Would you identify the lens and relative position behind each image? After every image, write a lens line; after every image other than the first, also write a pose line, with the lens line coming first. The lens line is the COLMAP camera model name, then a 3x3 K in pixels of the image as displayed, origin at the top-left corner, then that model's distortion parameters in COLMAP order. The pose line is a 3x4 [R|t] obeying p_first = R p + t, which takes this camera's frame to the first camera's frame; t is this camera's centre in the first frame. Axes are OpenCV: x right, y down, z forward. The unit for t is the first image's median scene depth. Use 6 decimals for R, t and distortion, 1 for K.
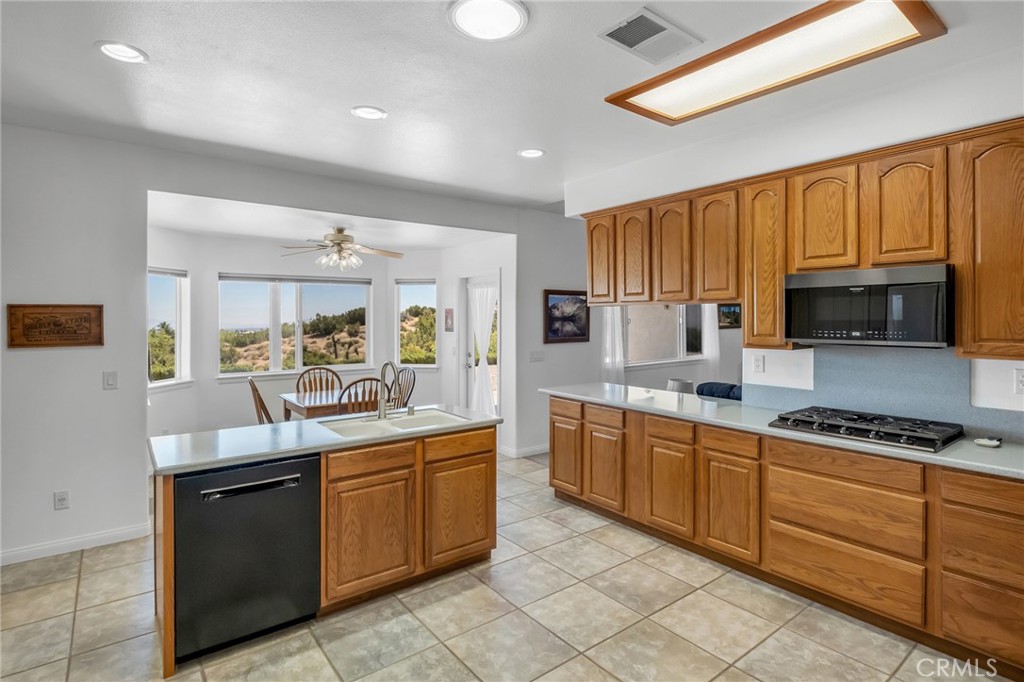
lens RADIAL K [[516.1, 0, 523.3], [0, 516.1, 315.6], [0, 0, 1]] dist [-0.008276, 0.000738]
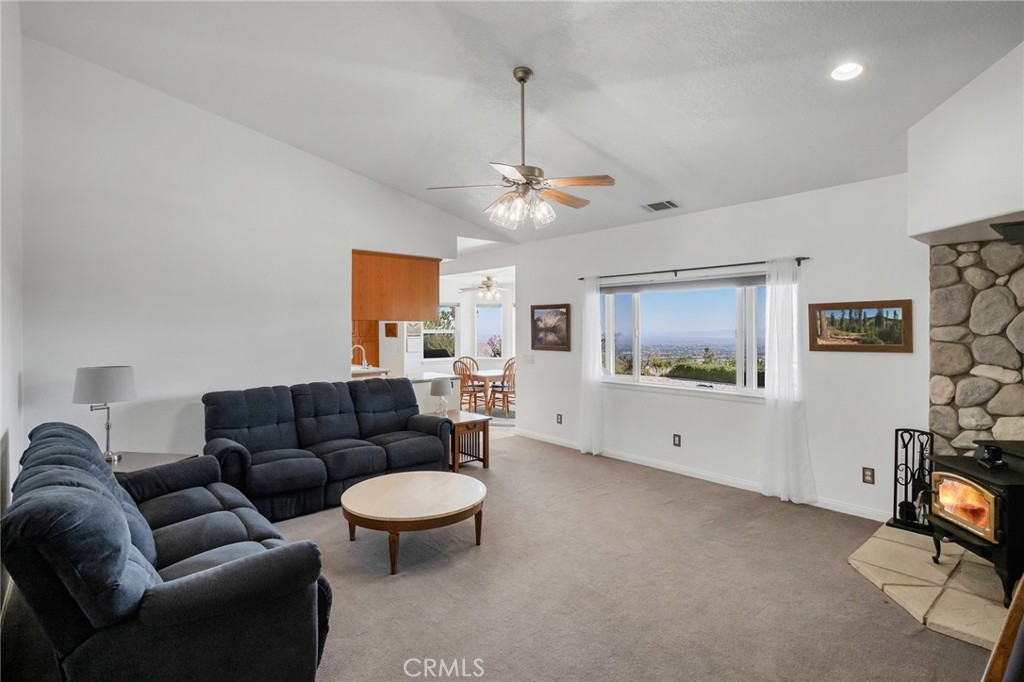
lens RADIAL K [[516.1, 0, 504.9], [0, 516.1, 326.1], [0, 0, 1]] dist [-0.008276, 0.000738]
pose [[0.033677, 0.004279, -0.999424, 1.861476], [0.009214, 0.999947, 0.004592, -0.011732], [0.999390, -0.009364, 0.033636, 1.316477]]
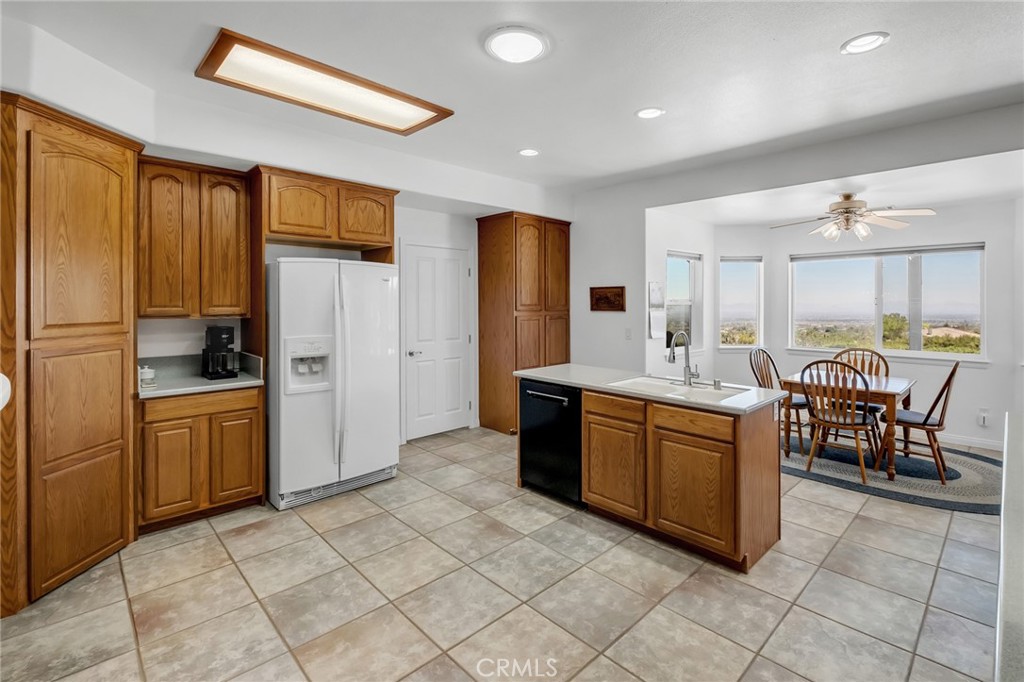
lens RADIAL K [[476.0, 0, 521.2], [0, 476.0, 299.4], [0, 0, 1]] dist [-0.000068, -0.003285]
pose [[0.099343, -0.000988, -0.995053, 0.551634], [0.002975, 0.999995, -0.000696, 0.017461], [0.995049, -0.002891, 0.099345, 0.456797]]
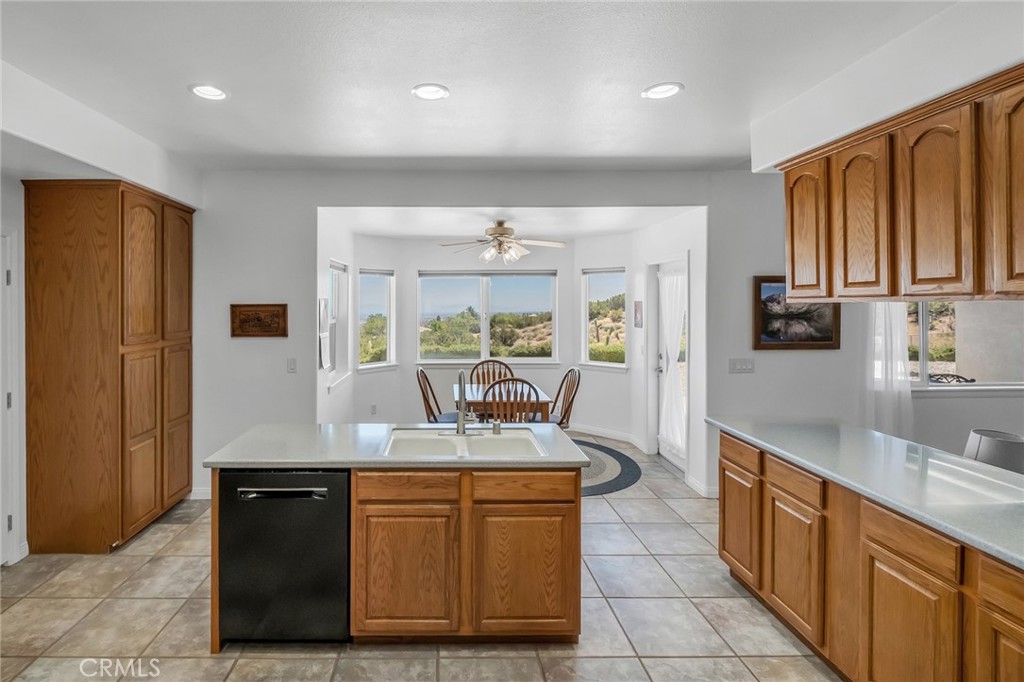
lens RADIAL K [[493.1, 0, 449.1], [0, 493.1, 300.9], [0, 0, 1]] dist [0.006426, -0.007660]
pose [[0.791119, -0.001821, -0.611660, 0.187693], [0.001810, 0.999998, -0.000636, -0.023007], [0.611660, -0.000604, 0.791120, 0.258951]]
